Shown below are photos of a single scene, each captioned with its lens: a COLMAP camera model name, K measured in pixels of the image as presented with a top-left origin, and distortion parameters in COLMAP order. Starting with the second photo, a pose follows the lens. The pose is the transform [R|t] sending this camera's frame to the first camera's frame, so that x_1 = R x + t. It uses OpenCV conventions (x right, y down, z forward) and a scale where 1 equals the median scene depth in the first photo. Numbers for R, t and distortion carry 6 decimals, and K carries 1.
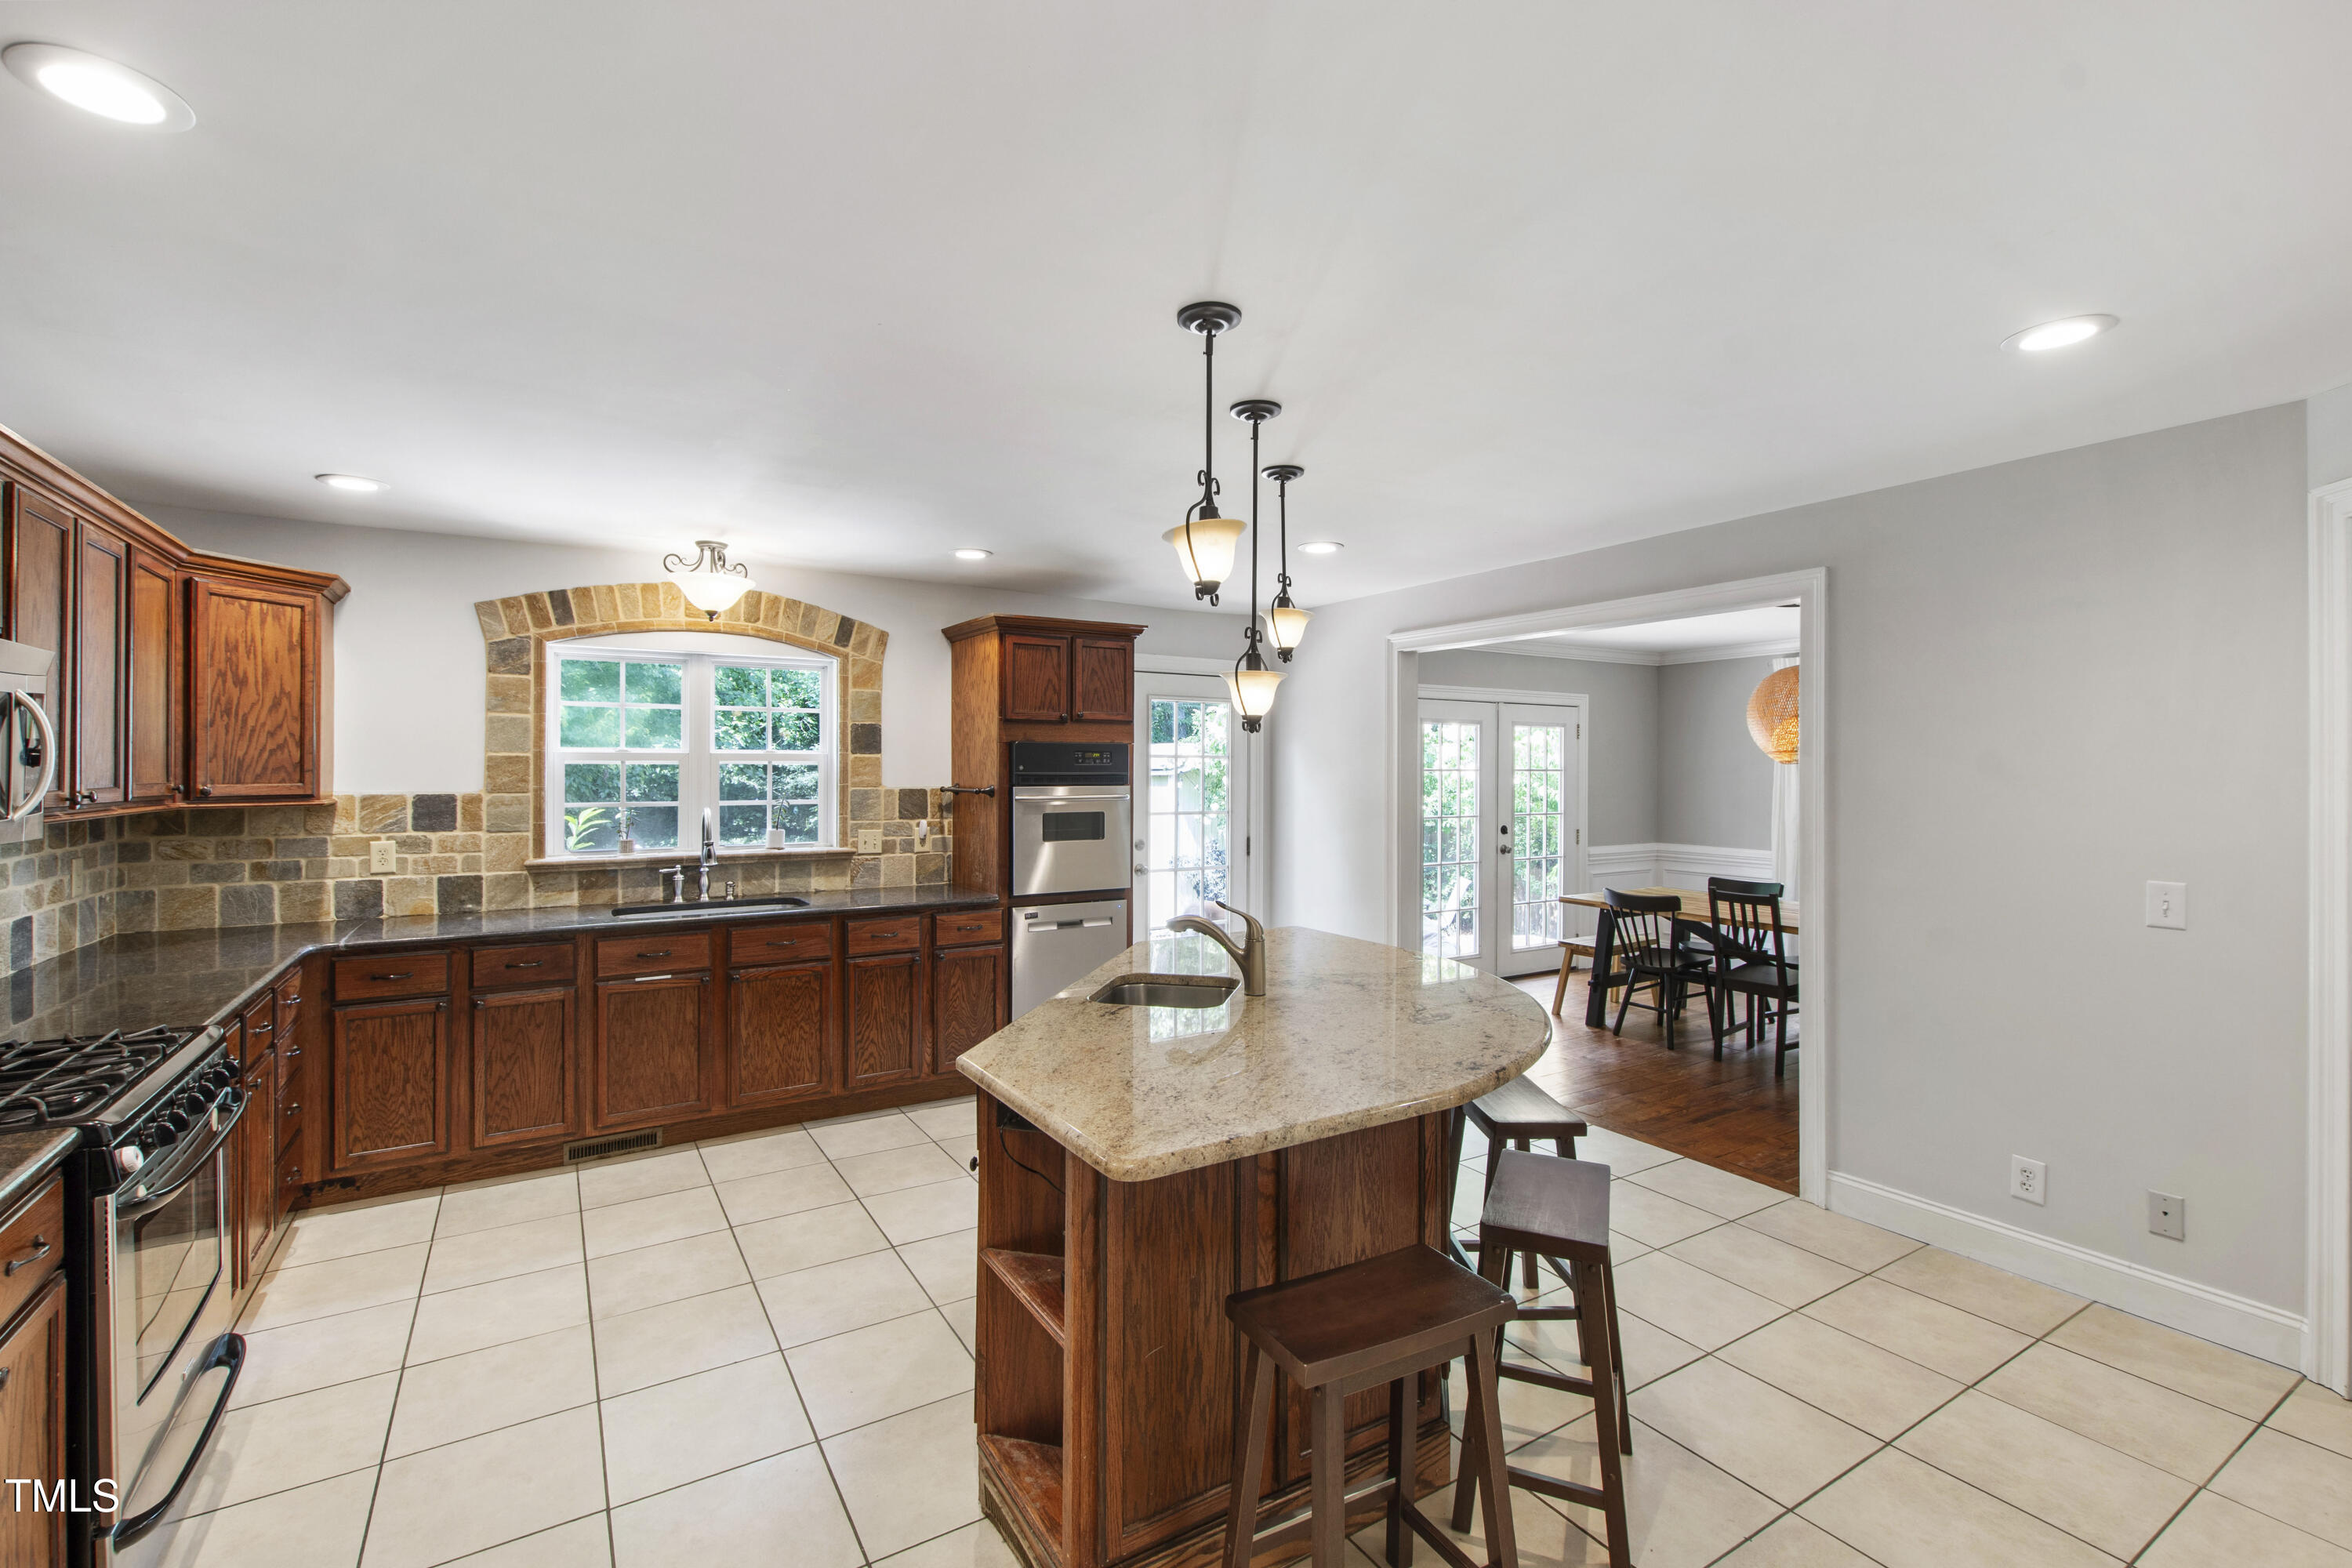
lens RADIAL K [[1023.6, 0, 1167.9], [0, 1023.6, 773.7], [0, 0, 1]] dist [0.017655, -0.009936]
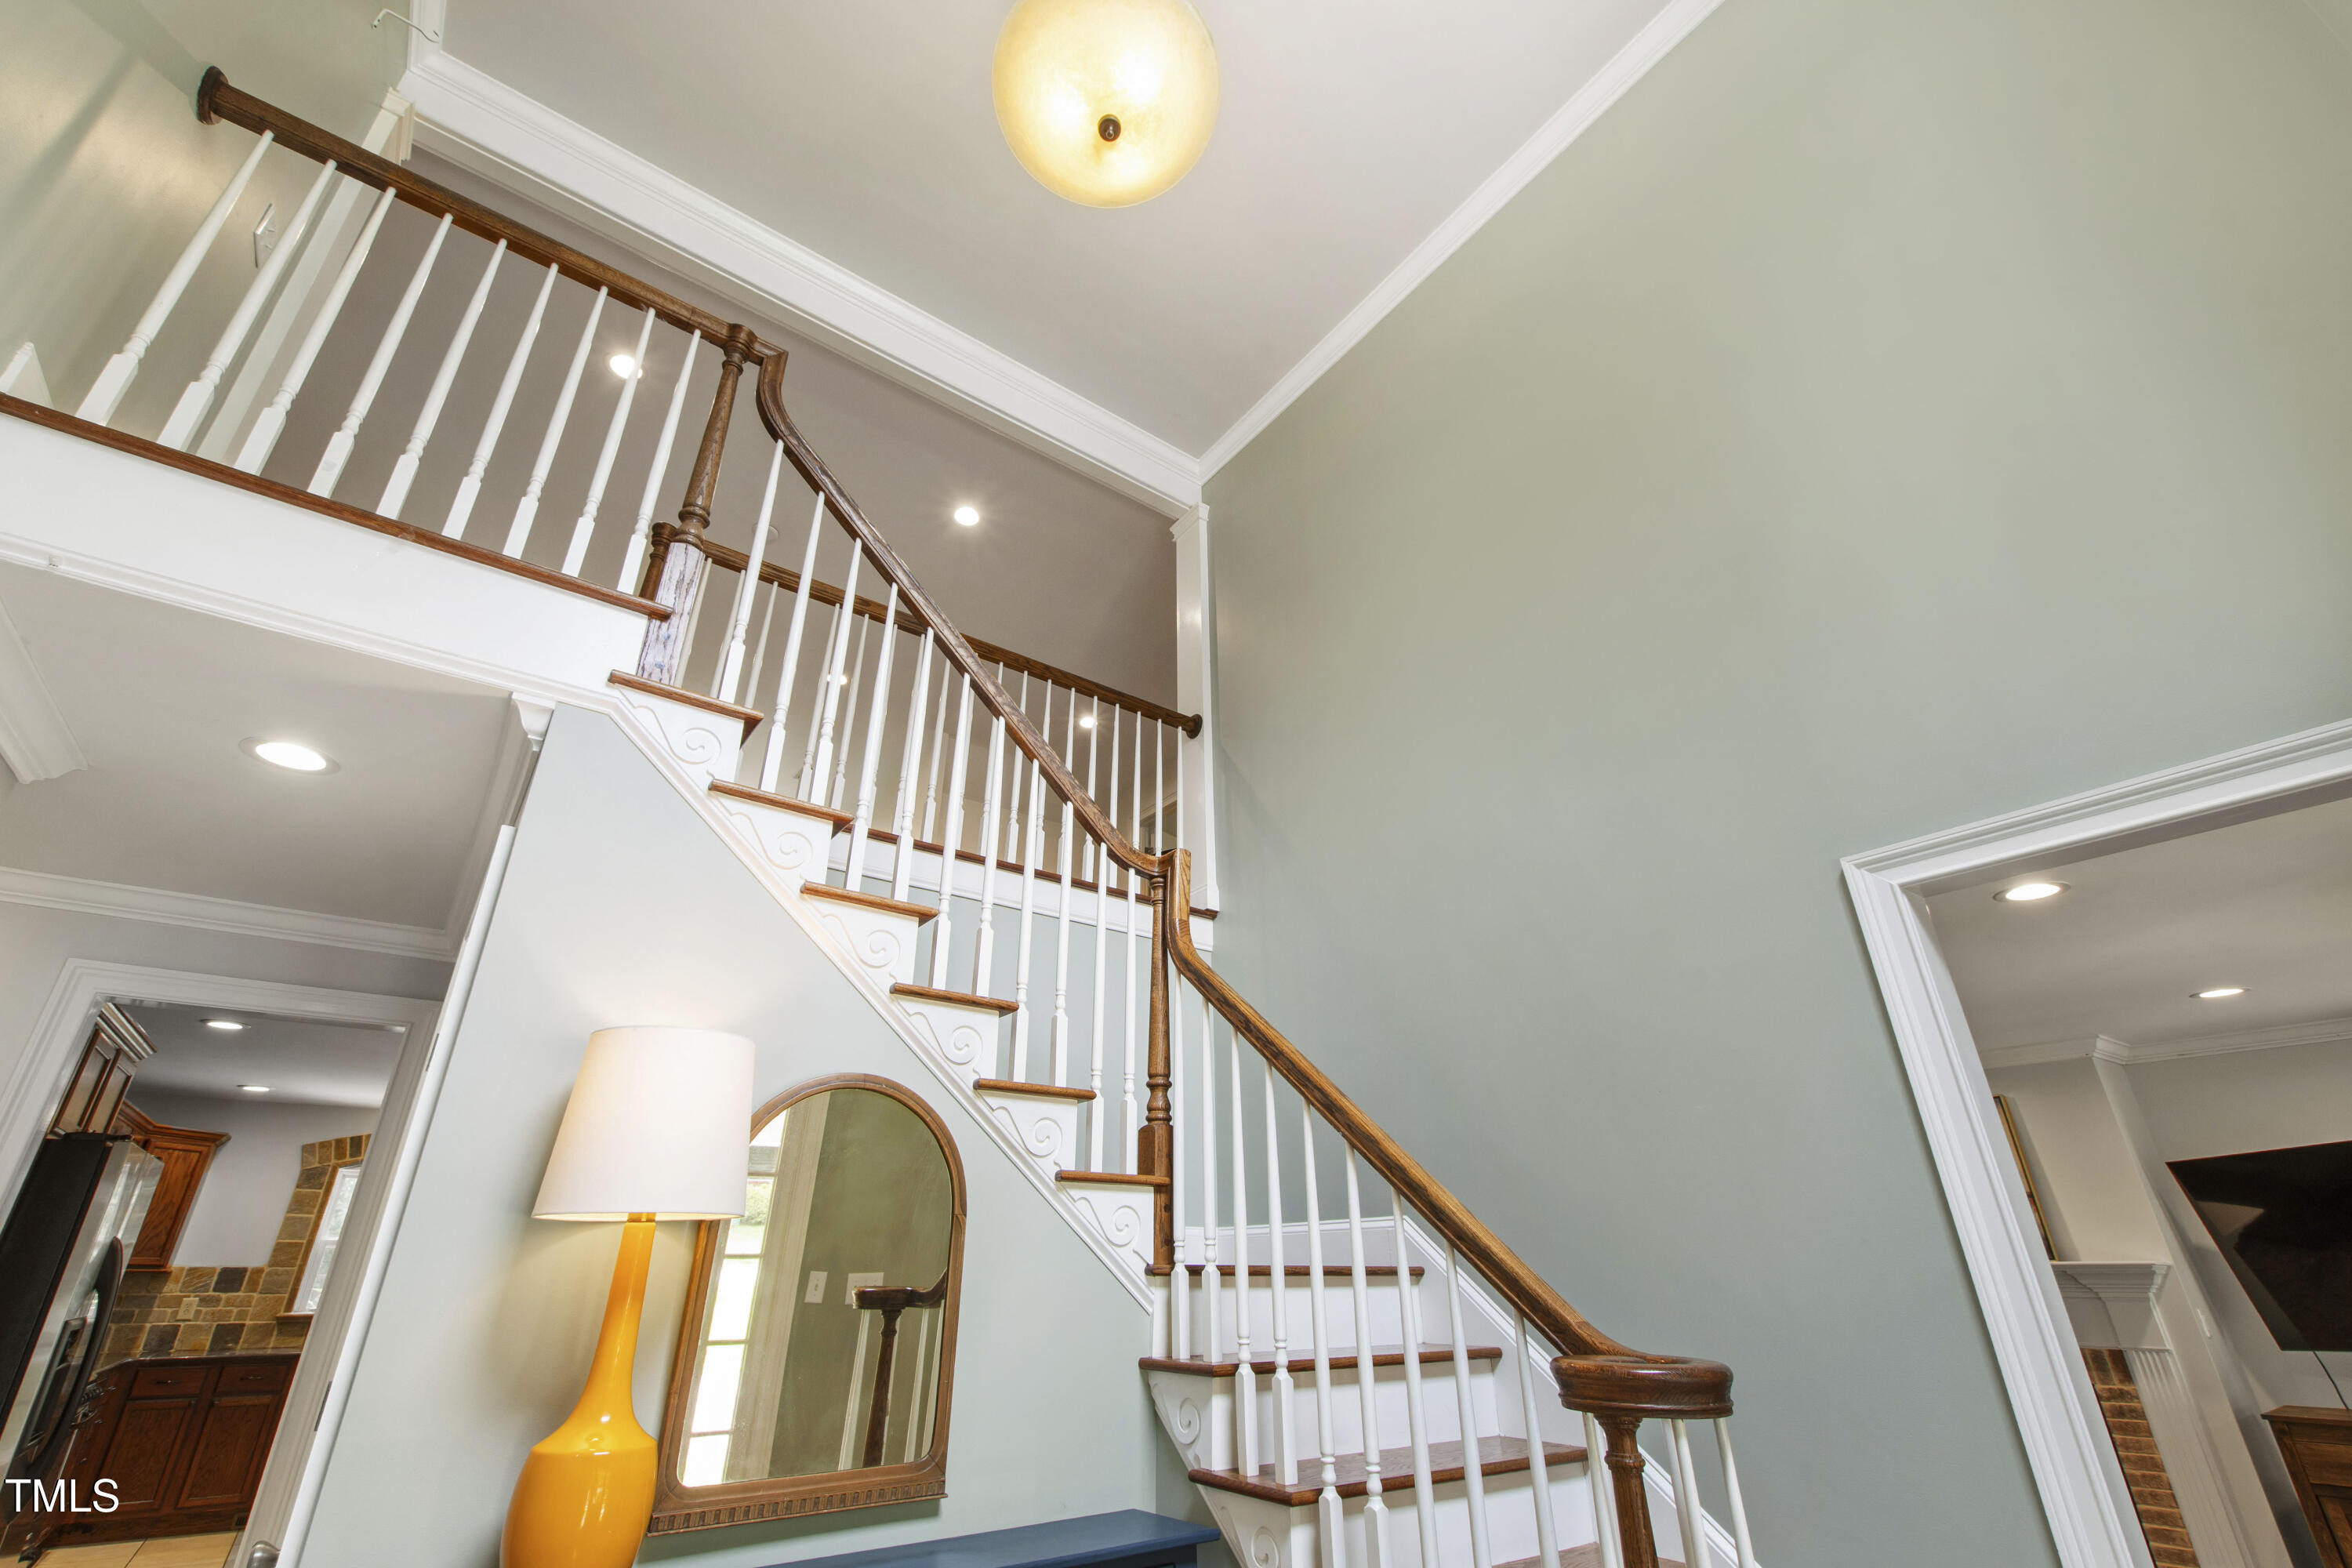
lens RADIAL K [[1013.7, 0, 1152.9], [0, 1013.7, 786.0], [0, 0, 1]] dist [0.002280, -0.000688]
pose [[0.997325, 0.031051, 0.066172, 0.617764], [0.000937, 0.899780, -0.436343, 0.036780], [-0.073089, 0.435238, 0.897344, -0.894674]]
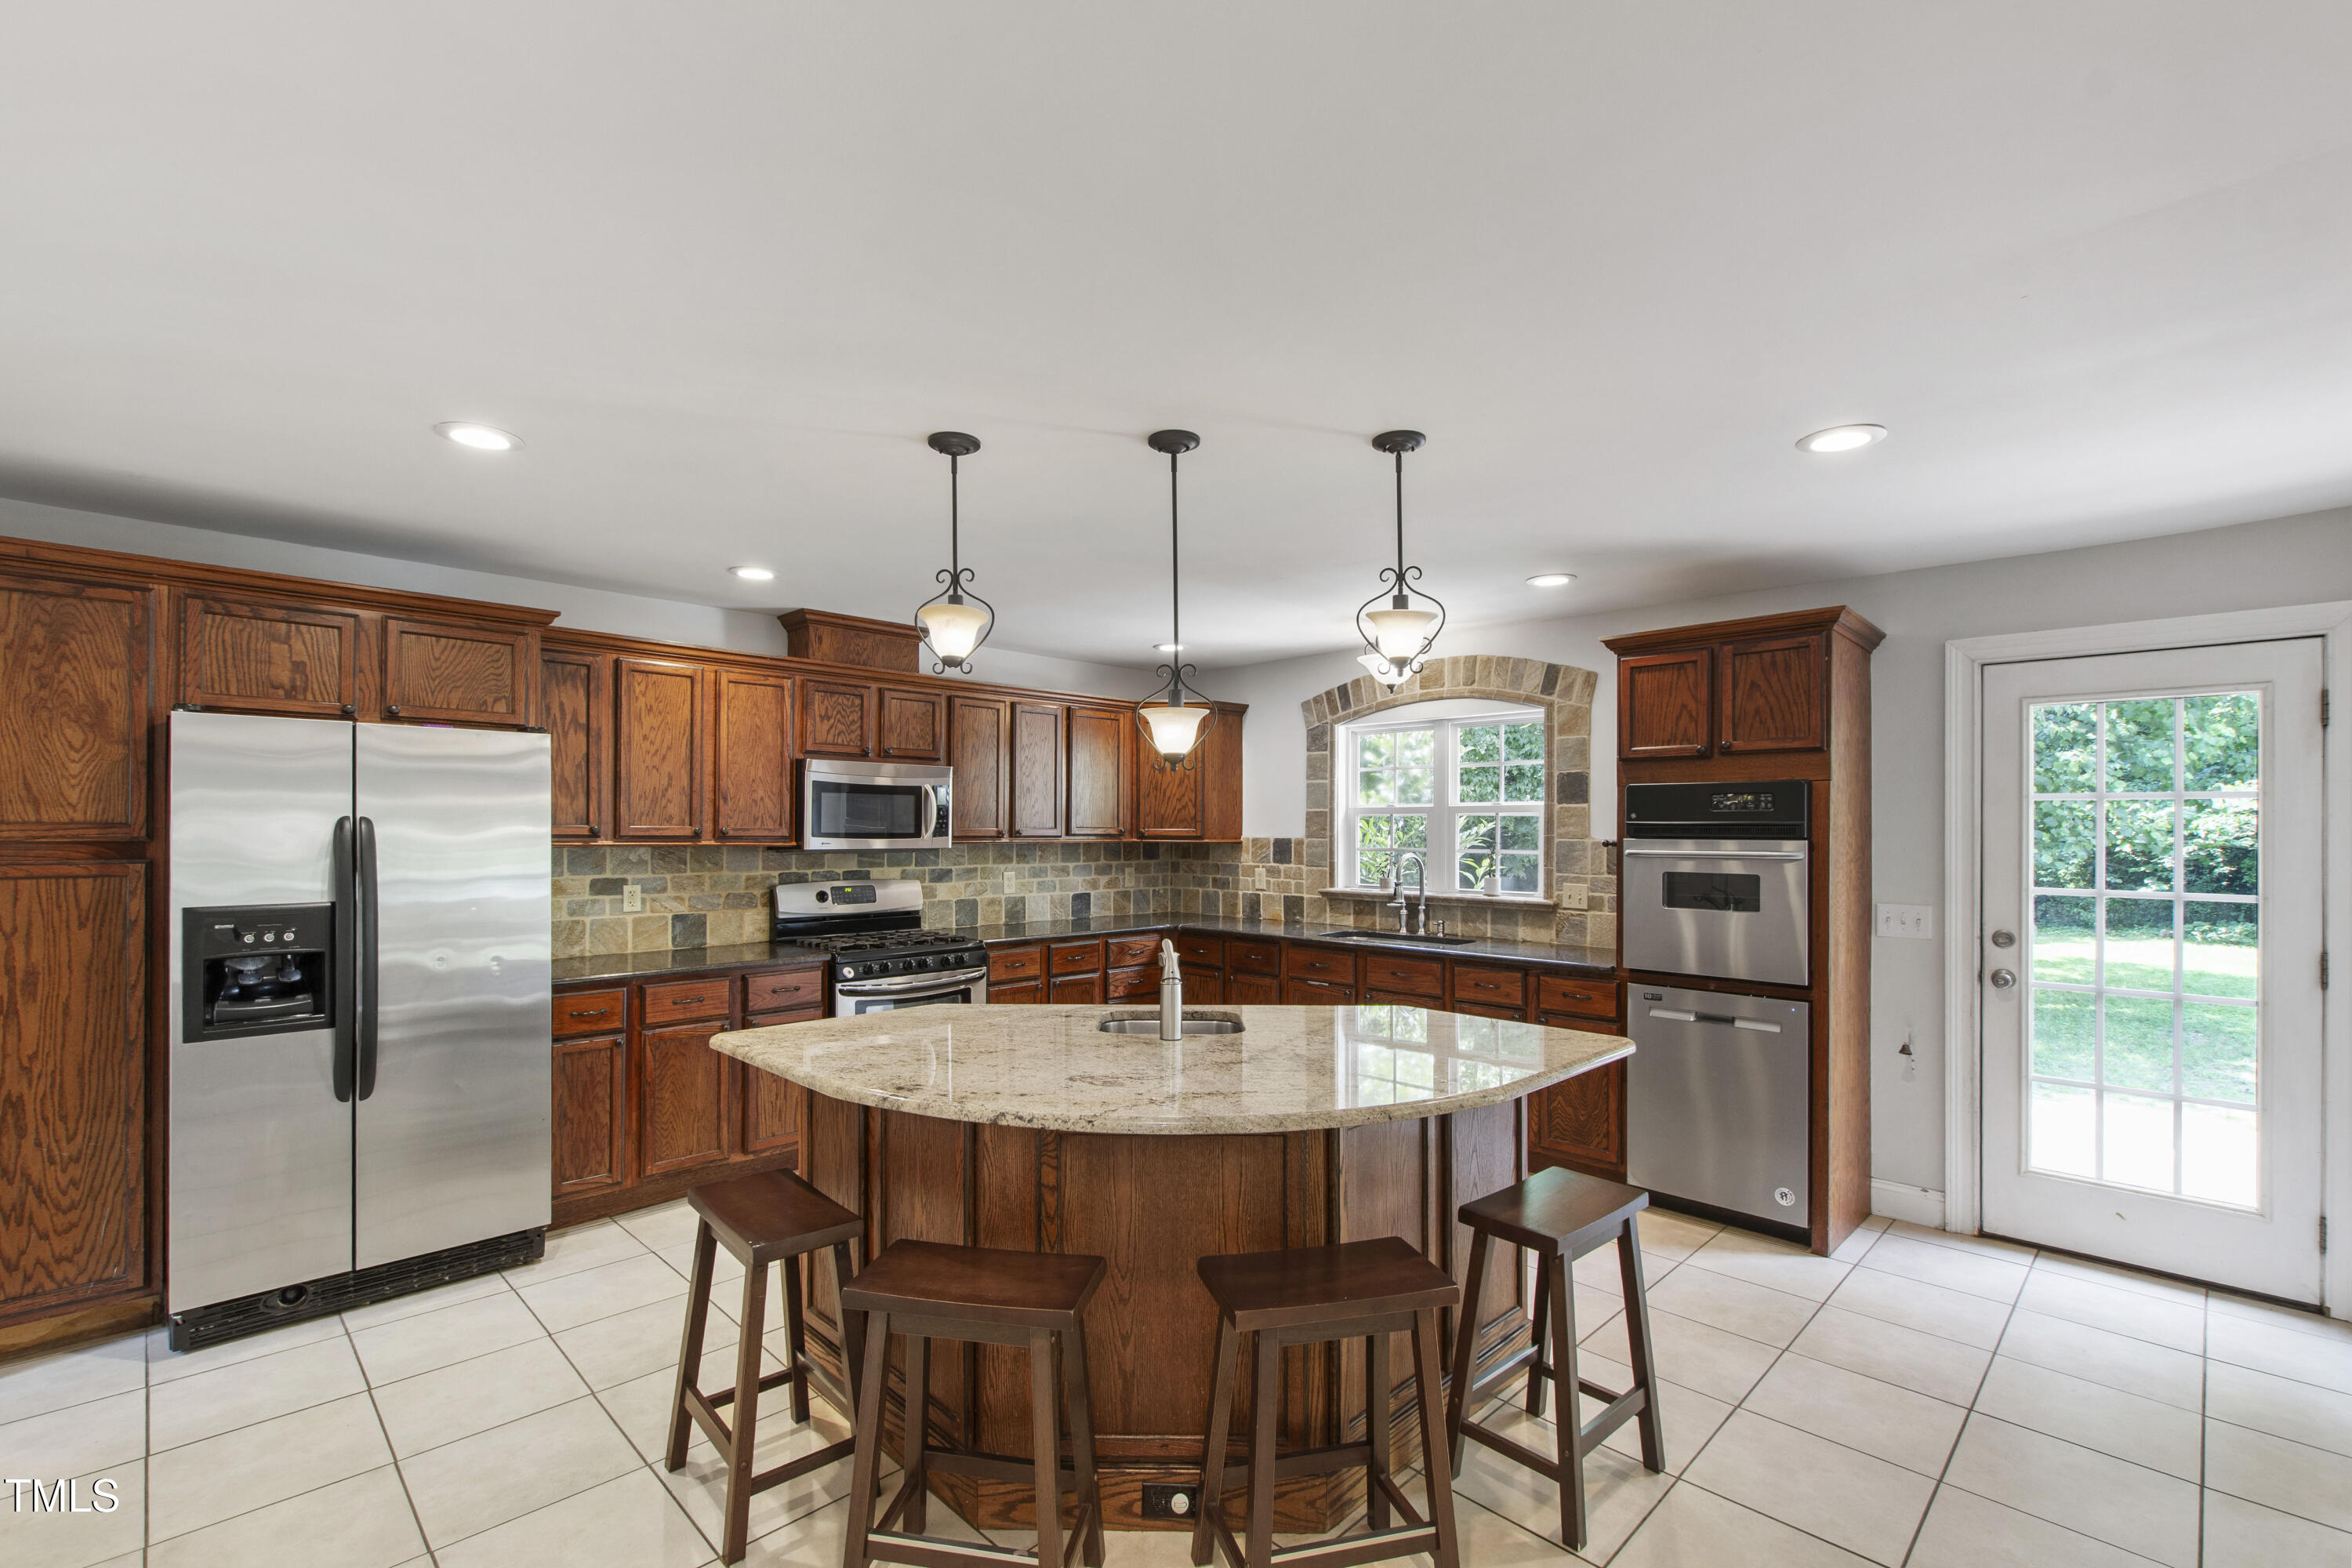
lens RADIAL K [[1029.2, 0, 1141.7], [0, 1029.2, 821.9], [0, 0, 1]] dist [0.000774, -0.000240]
pose [[0.218505, -0.005027, -0.975823, 0.653580], [-0.006153, 0.999960, -0.006529, 0.007491], [0.975816, 0.007431, 0.218466, 0.476739]]
